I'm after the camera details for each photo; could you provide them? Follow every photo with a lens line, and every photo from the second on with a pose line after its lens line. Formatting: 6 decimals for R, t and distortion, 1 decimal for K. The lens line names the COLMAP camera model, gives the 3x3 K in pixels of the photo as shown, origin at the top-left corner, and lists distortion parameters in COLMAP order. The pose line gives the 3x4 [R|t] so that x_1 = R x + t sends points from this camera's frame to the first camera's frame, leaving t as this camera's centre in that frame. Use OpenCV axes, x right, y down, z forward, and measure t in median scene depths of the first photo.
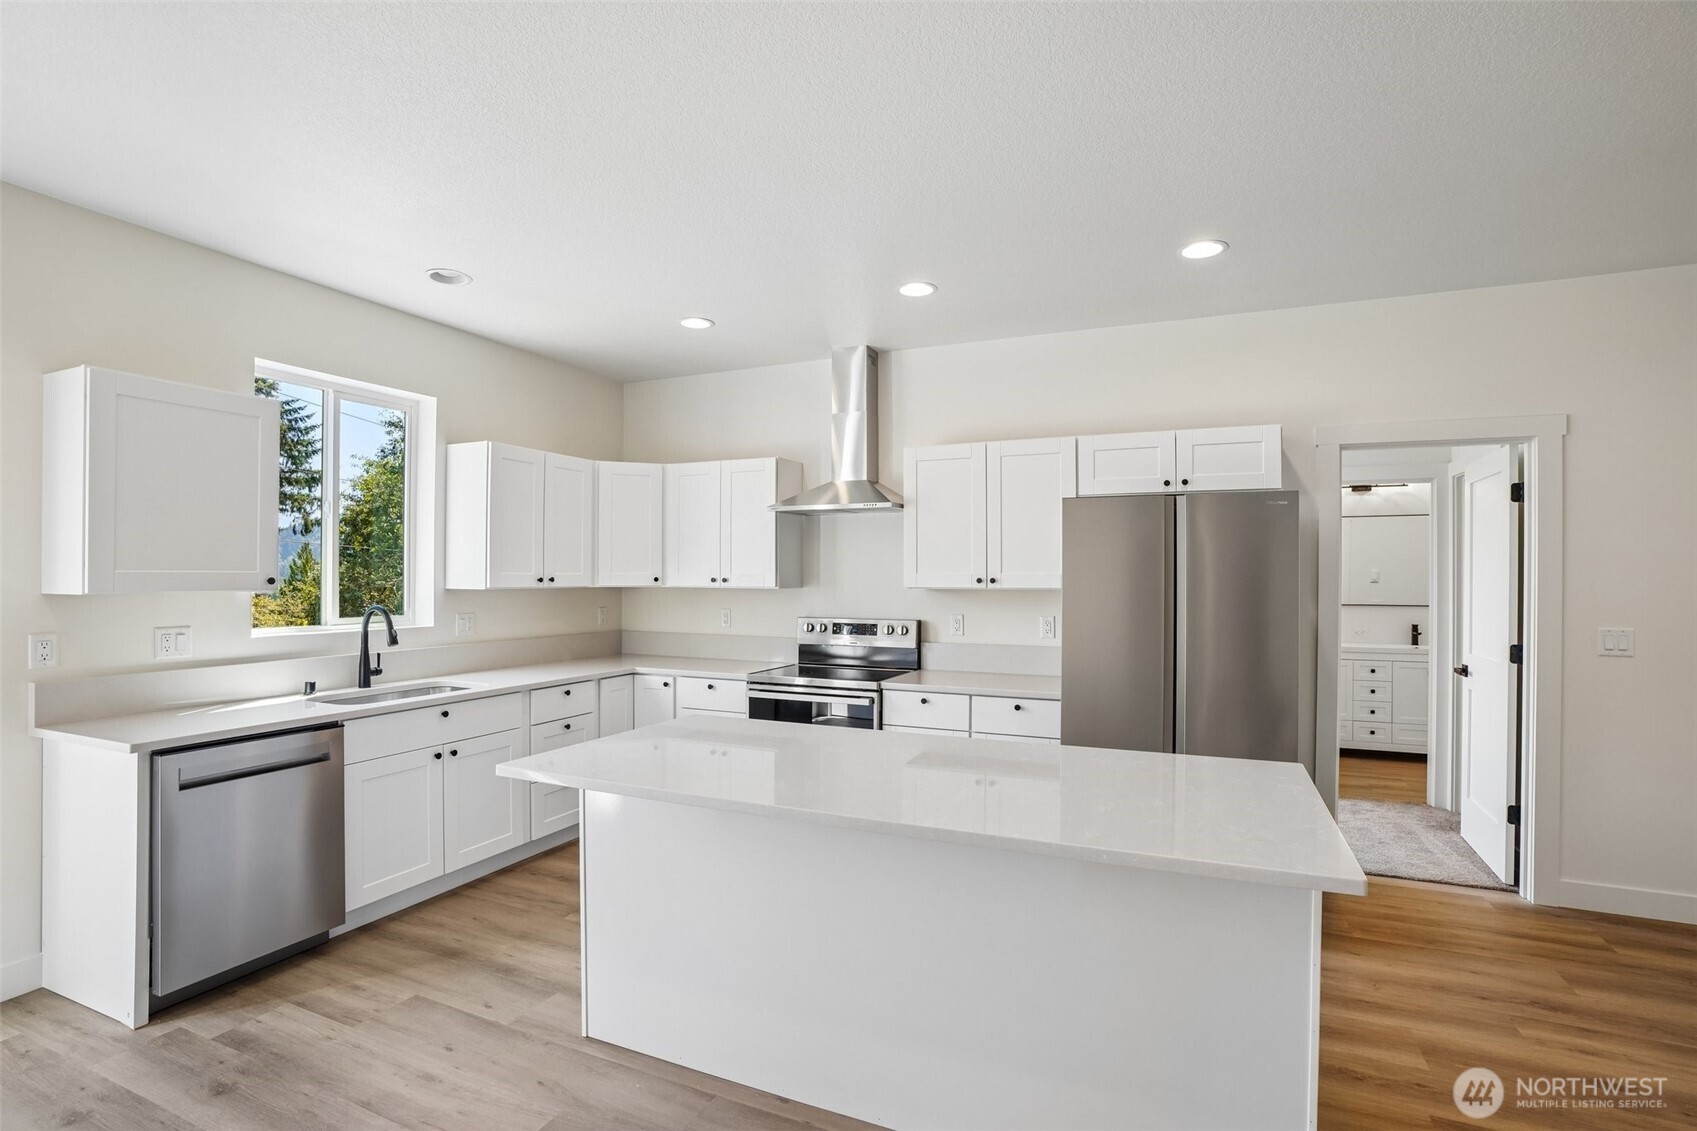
lens RADIAL K [[790.2, 0, 859.6], [0, 790.2, 572.5], [0, 0, 1]] dist [-0.054457, 0.019631]
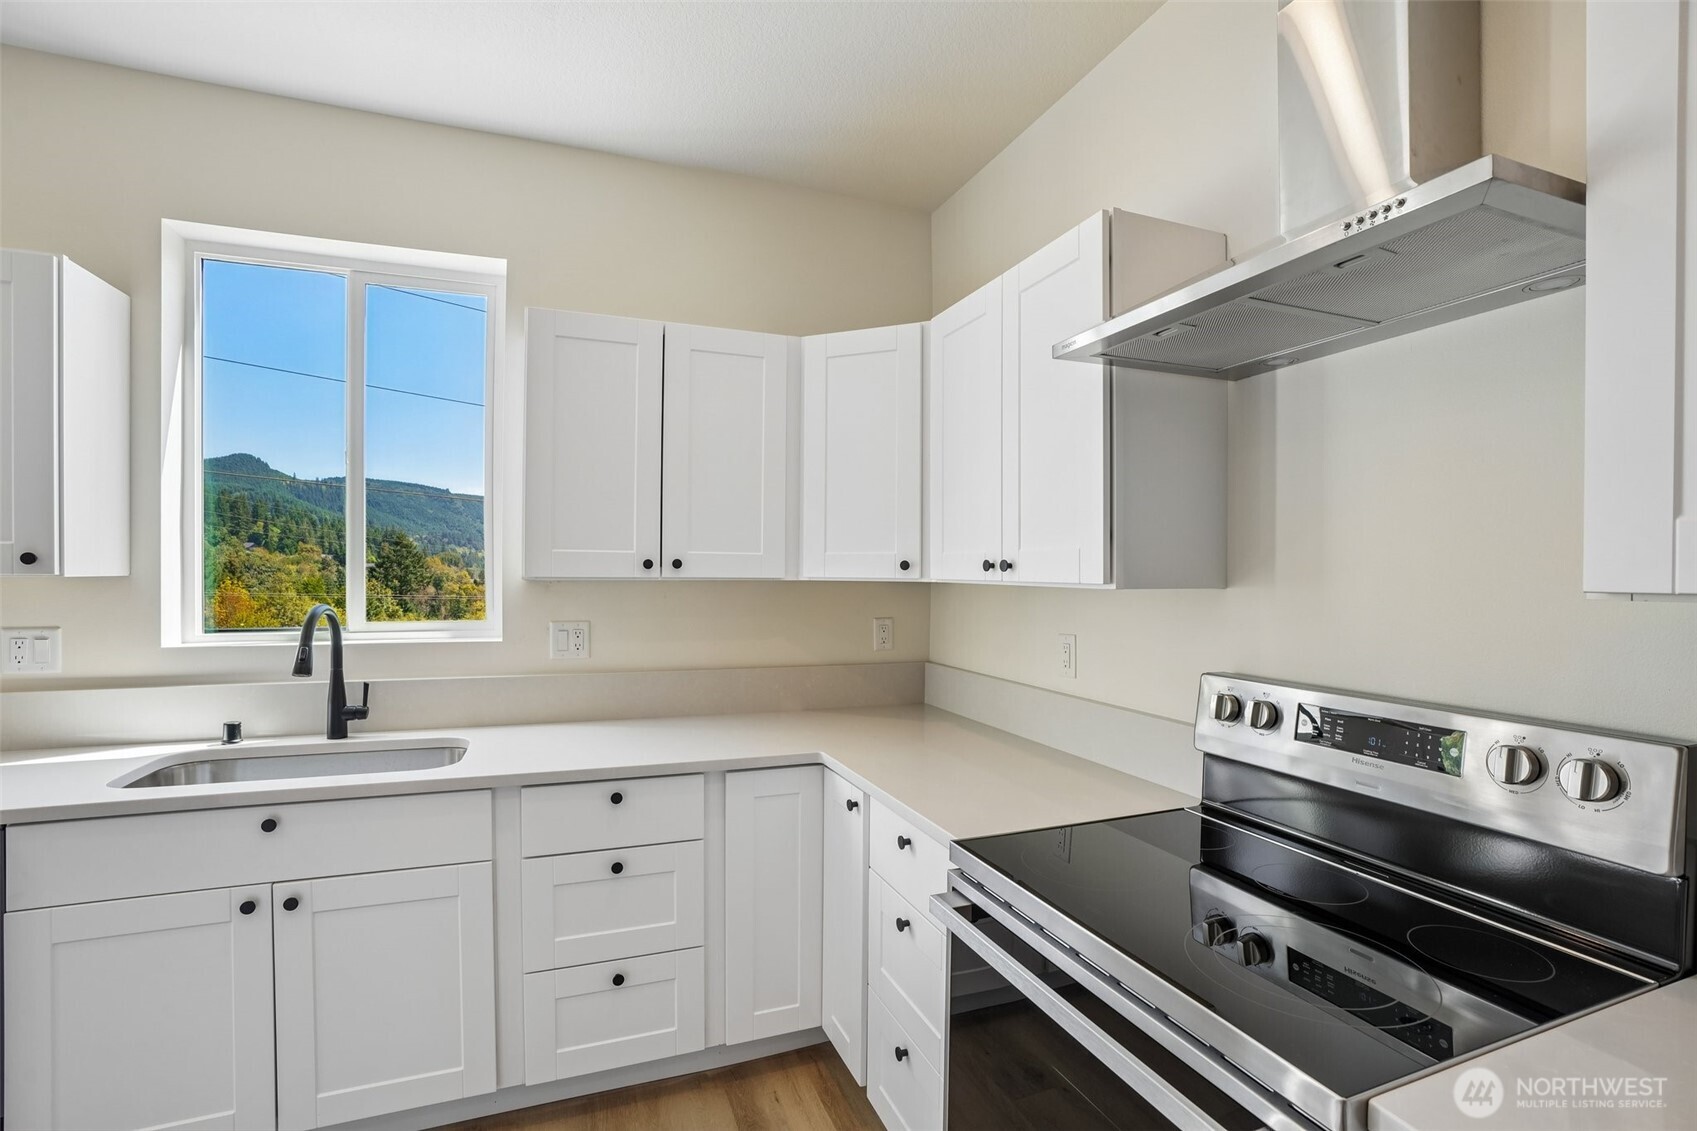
lens RADIAL K [[790.2, 0, 848.6], [0, 790.2, 578.3], [0, 0, 1]] dist [-0.054457, 0.019631]
pose [[0.698638, 0.006398, -0.715447, 0.065229], [-0.001876, 0.999973, 0.007111, 0.015030], [0.715473, -0.003626, 0.698631, 0.734623]]
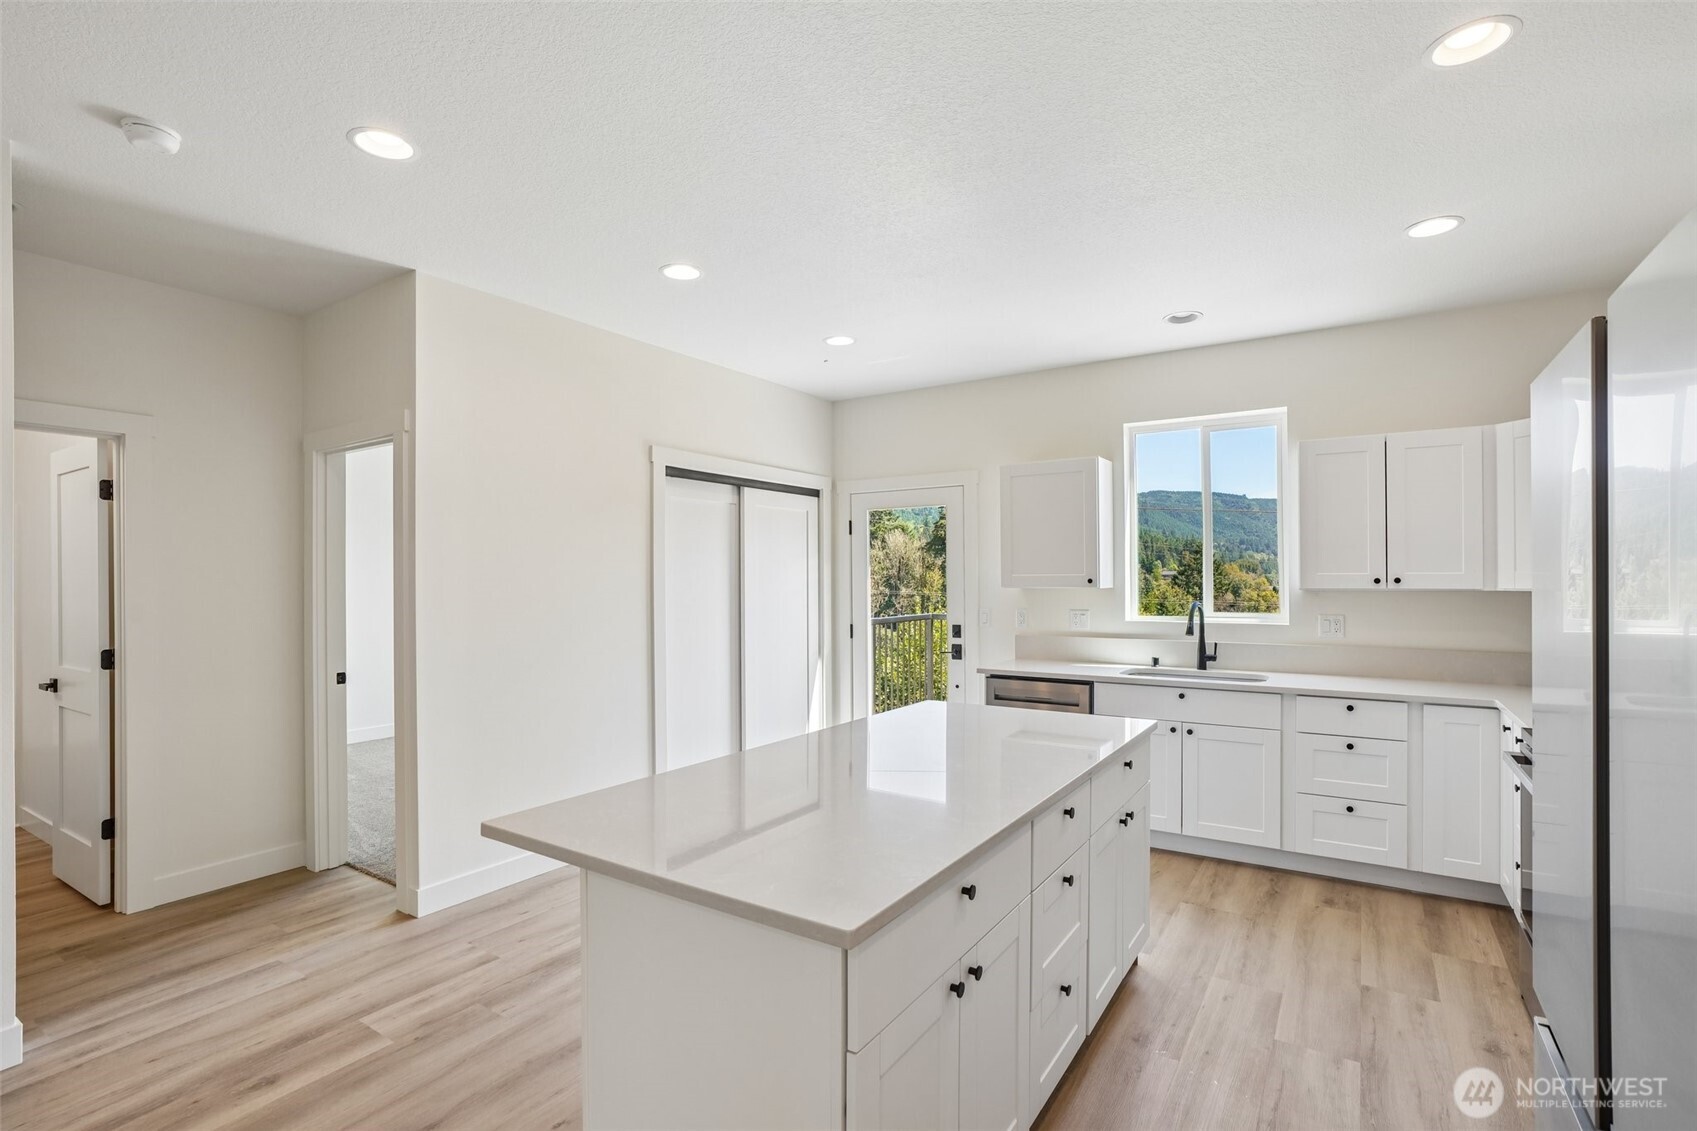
lens RADIAL K [[790.2, 0, 856.3], [0, 790.2, 578.0], [0, 0, 1]] dist [-0.054457, 0.019631]
pose [[-0.163593, -0.003203, -0.986523, 0.554216], [0.006039, 0.999973, -0.004248, 0.006638], [0.986509, -0.006652, -0.163569, 0.569335]]
